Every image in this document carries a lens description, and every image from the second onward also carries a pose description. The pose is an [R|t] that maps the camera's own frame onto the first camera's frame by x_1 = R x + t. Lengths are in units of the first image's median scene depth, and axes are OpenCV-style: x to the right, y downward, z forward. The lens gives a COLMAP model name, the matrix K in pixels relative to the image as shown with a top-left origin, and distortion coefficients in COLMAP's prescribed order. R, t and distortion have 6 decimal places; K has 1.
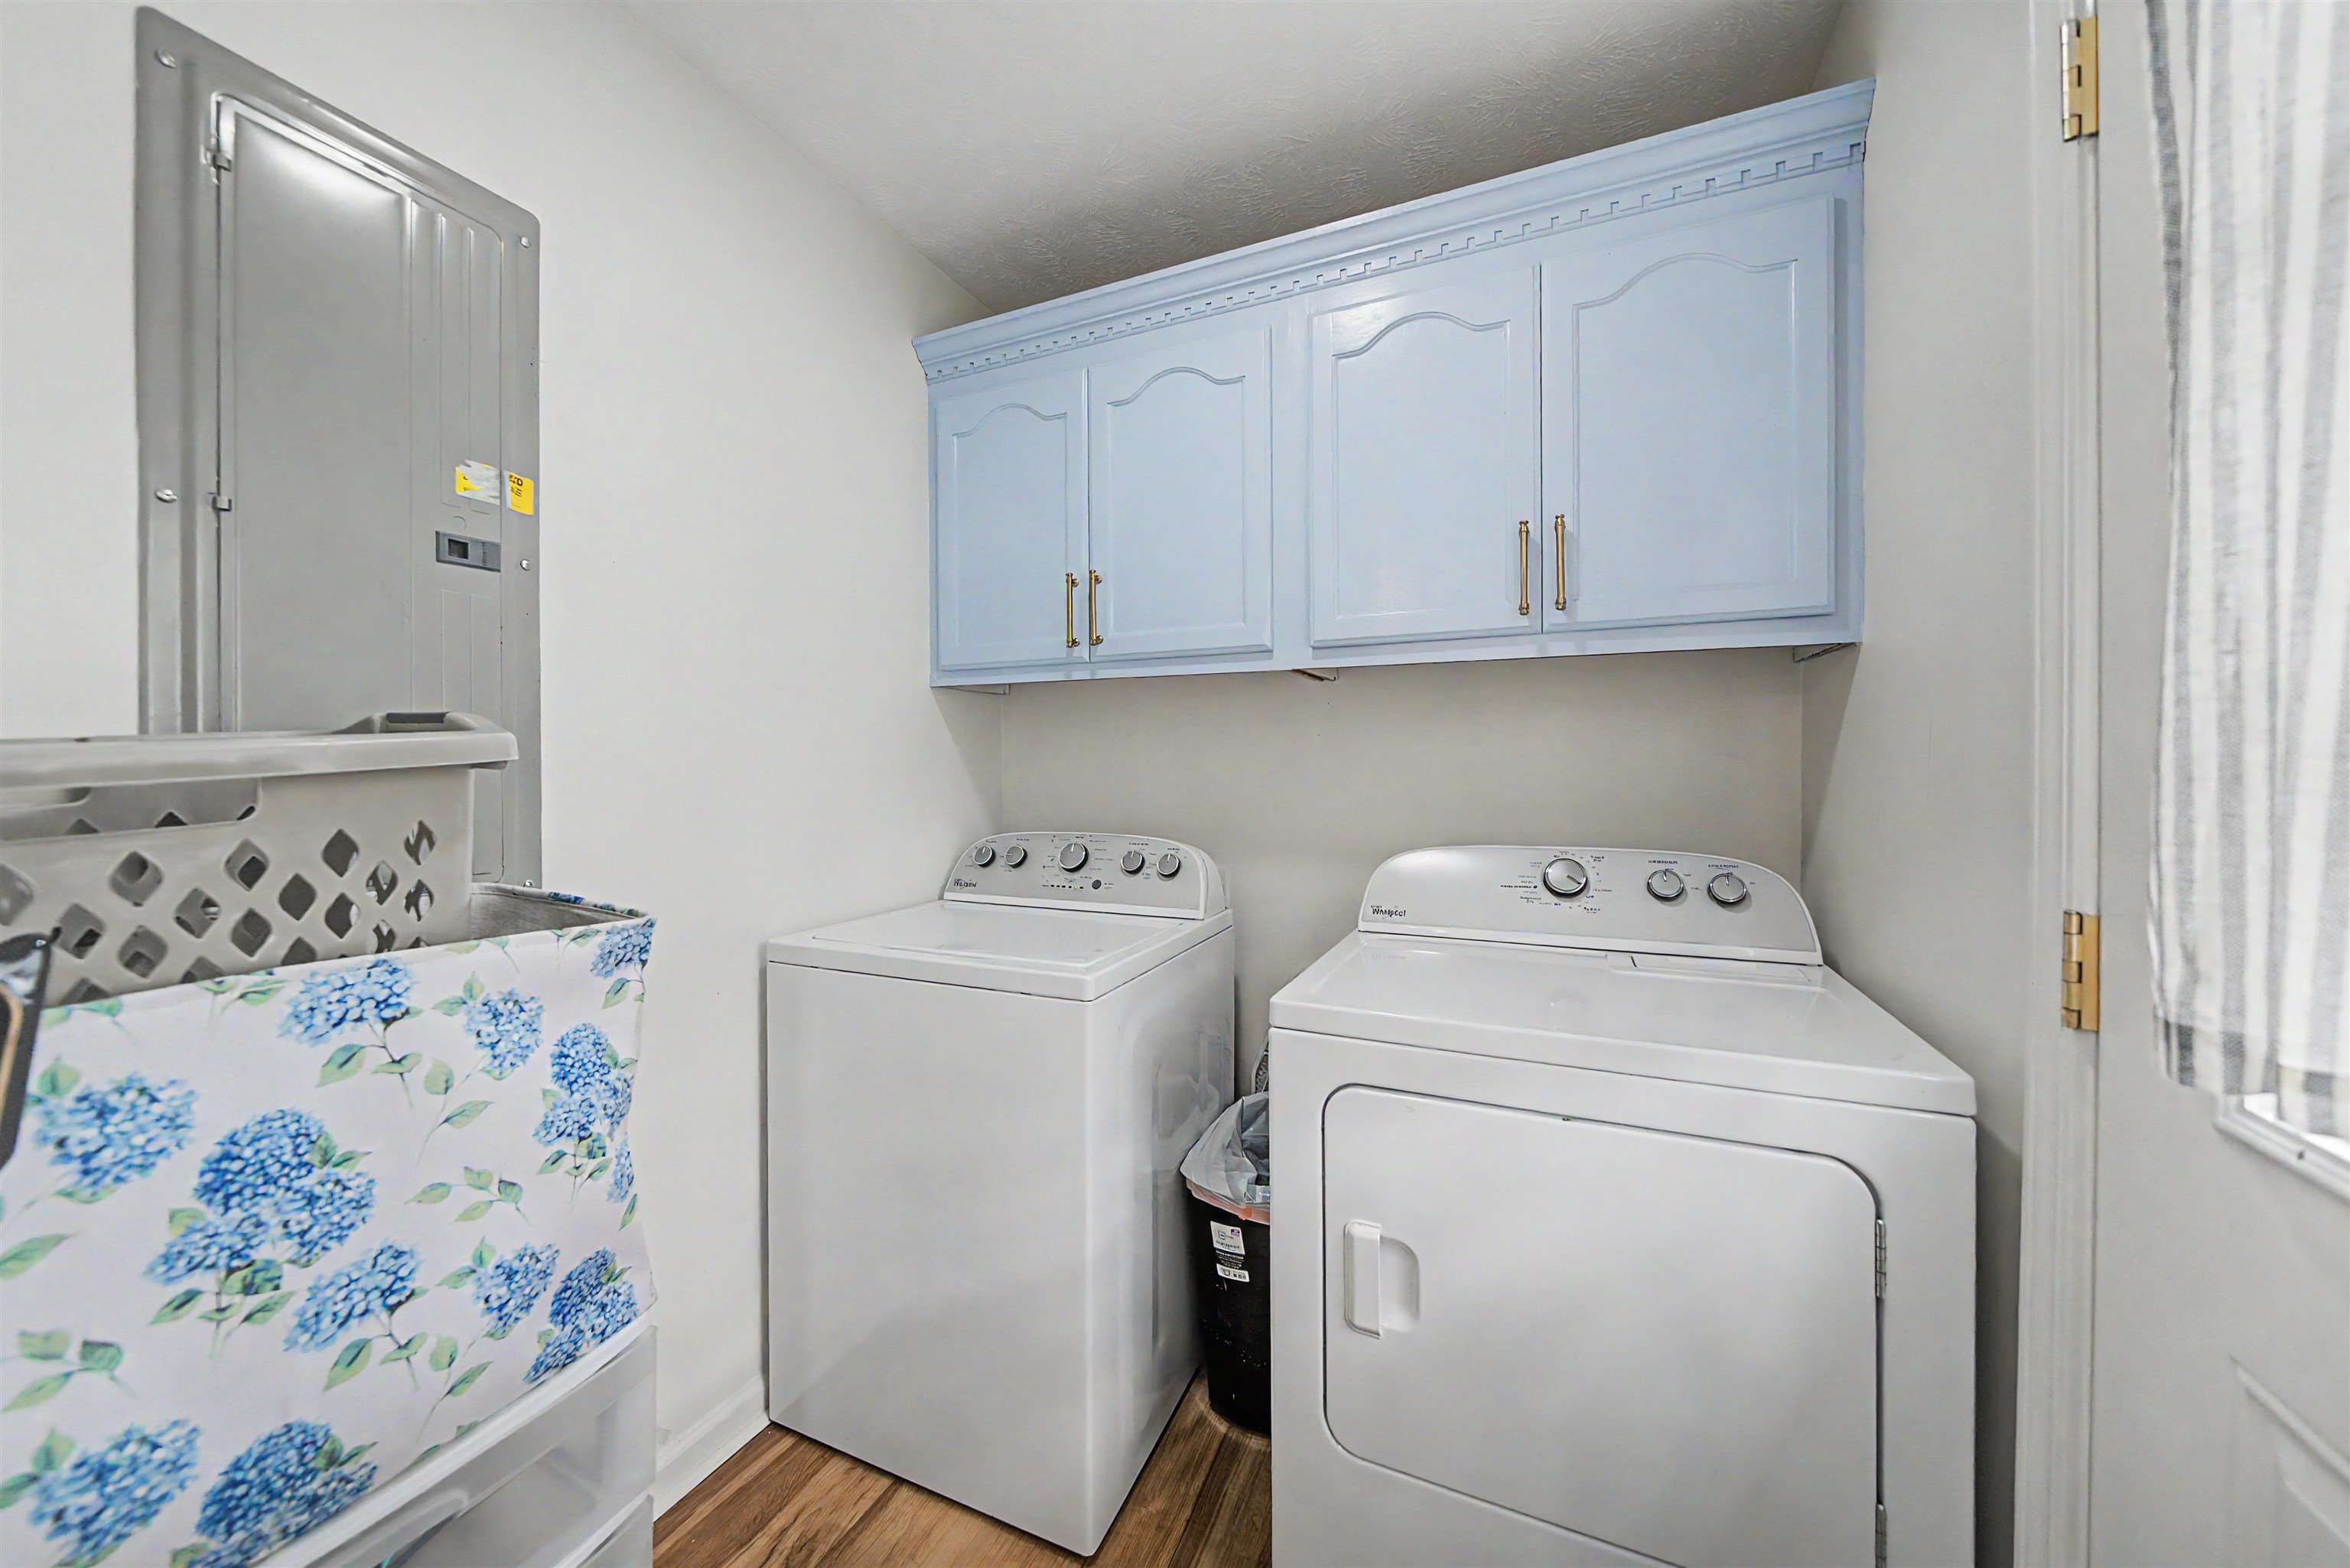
lens RADIAL K [[833.4, 0, 1169.1], [0, 833.4, 768.9], [0, 0, 1]] dist [-0.005456, 0.000493]
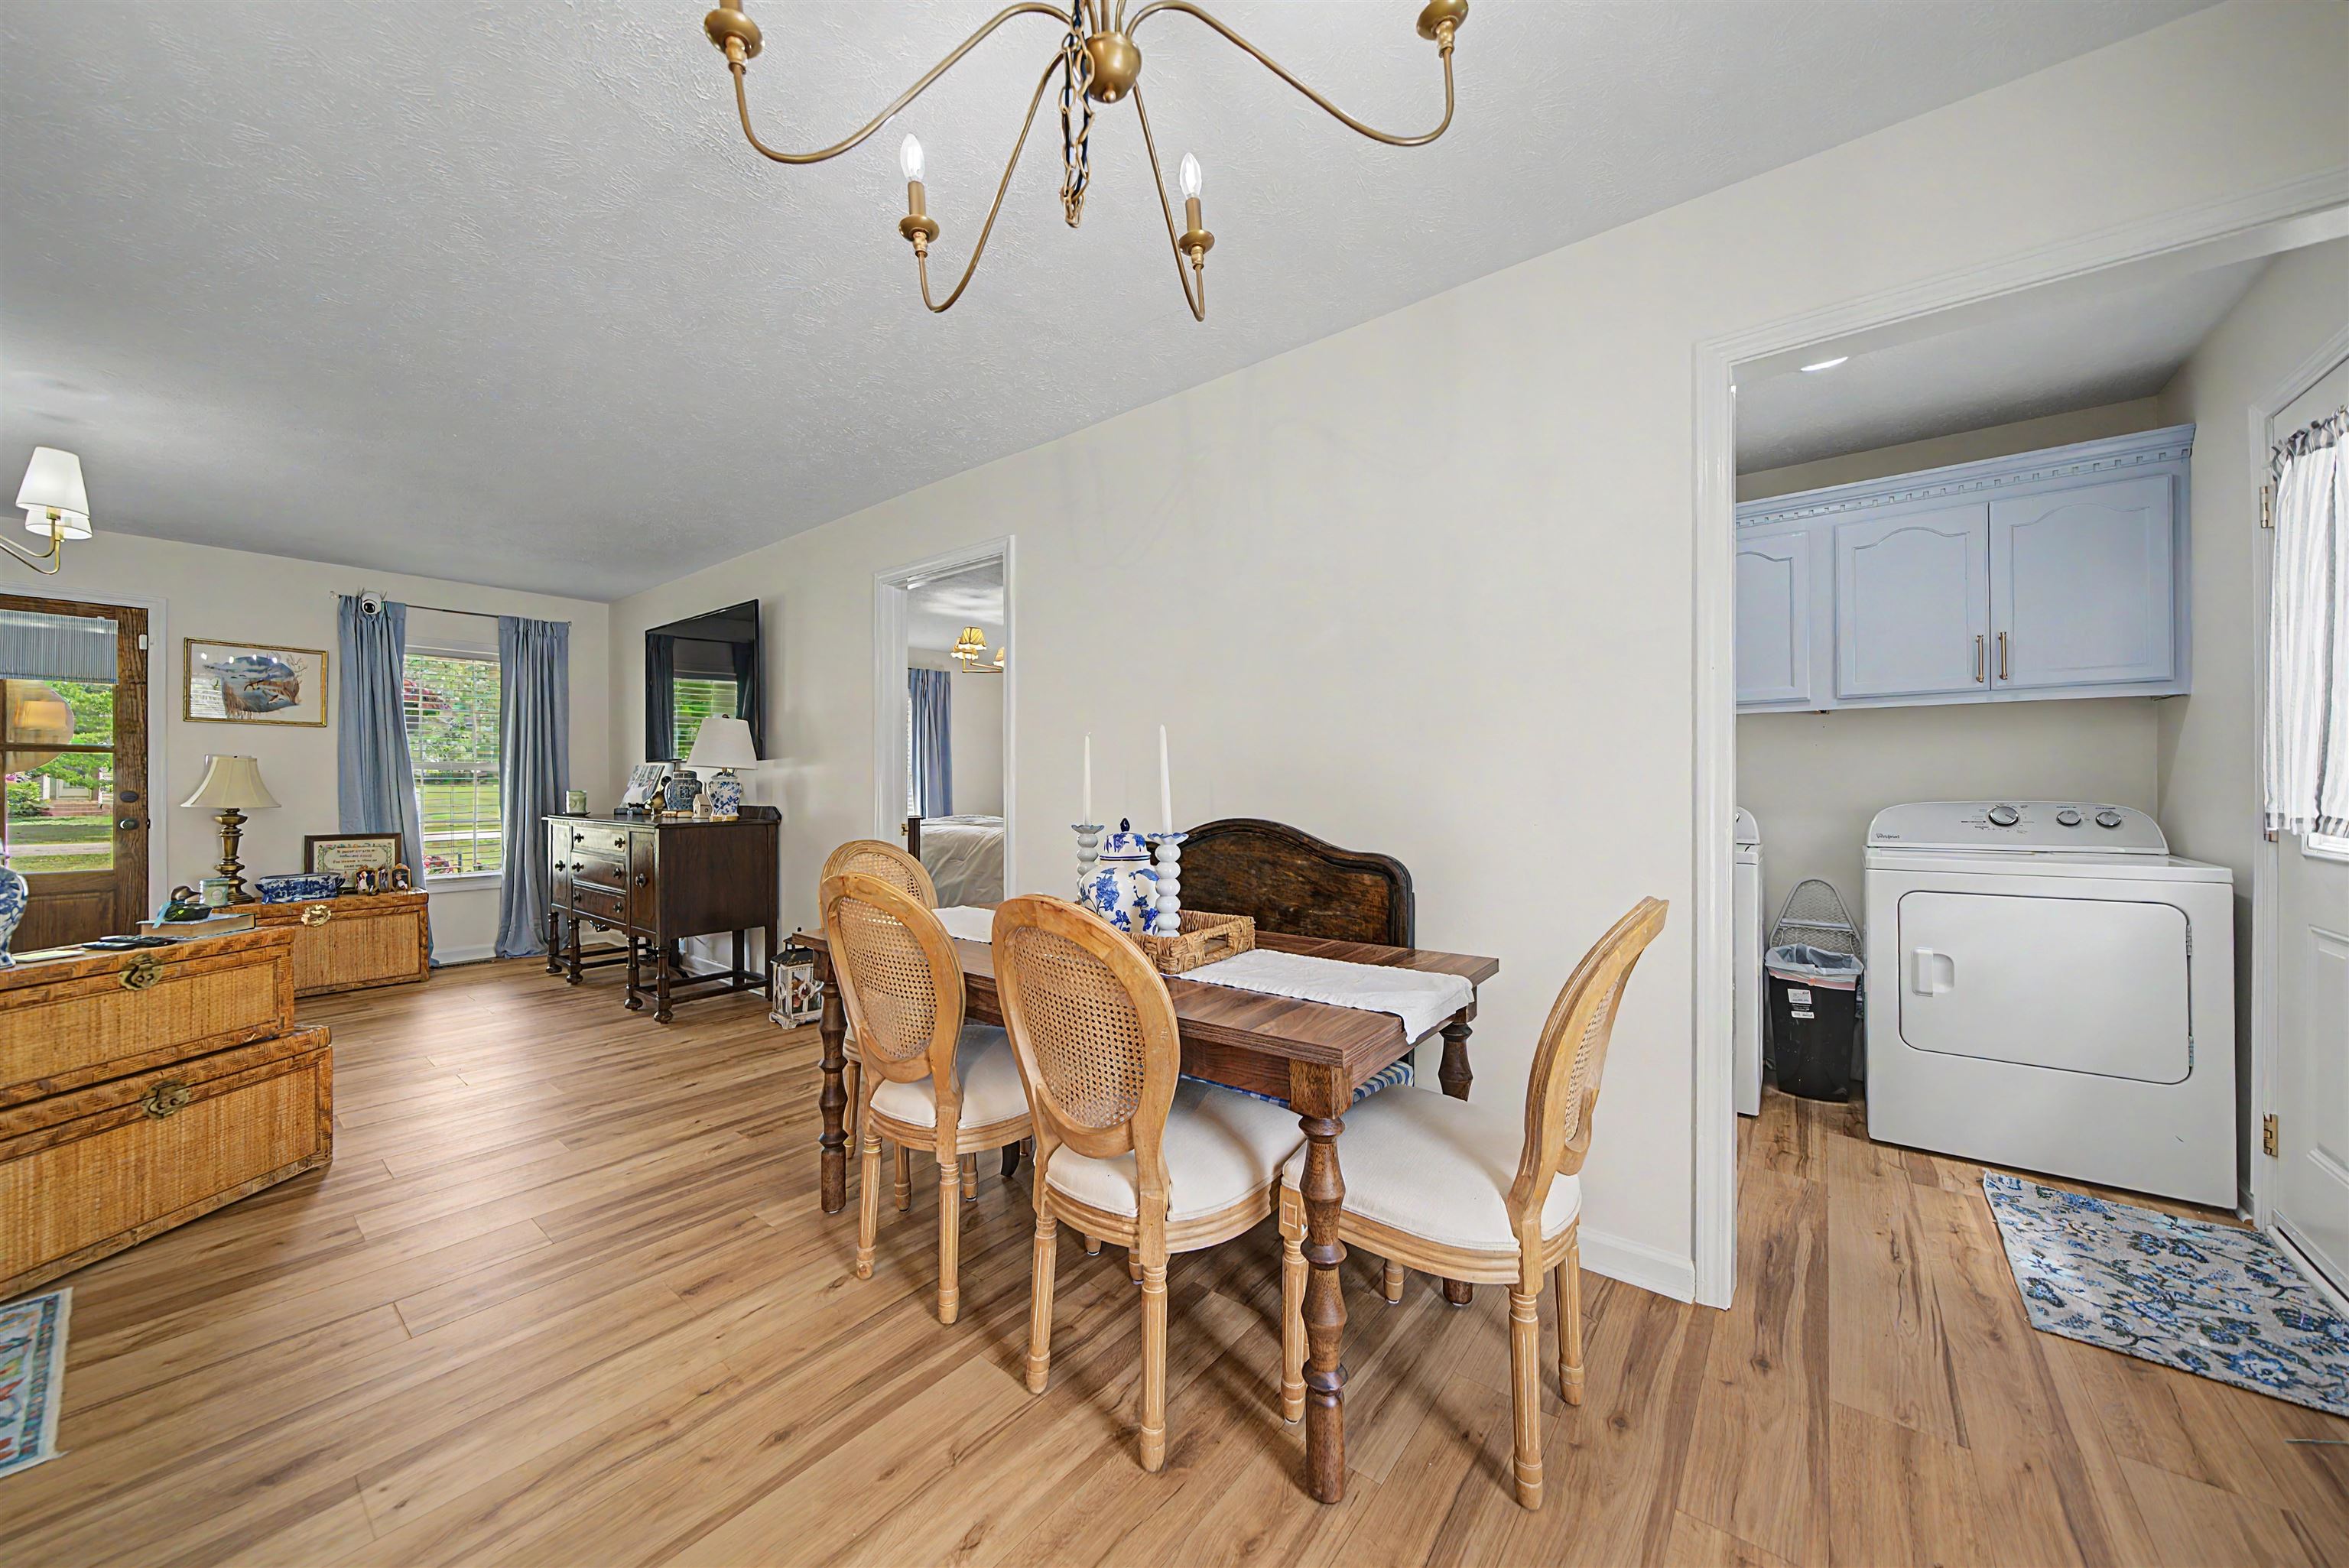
lens RADIAL K [[833.0, 0, 1162.3], [0, 833.0, 780.2], [0, 0, 1]] dist [-0.005456, 0.000493]
pose [[0.970669, 0.001523, -0.240415, -1.050205], [-0.004141, 0.999938, -0.010384, 0.081180], [0.240384, 0.011075, 0.970615, -1.466139]]
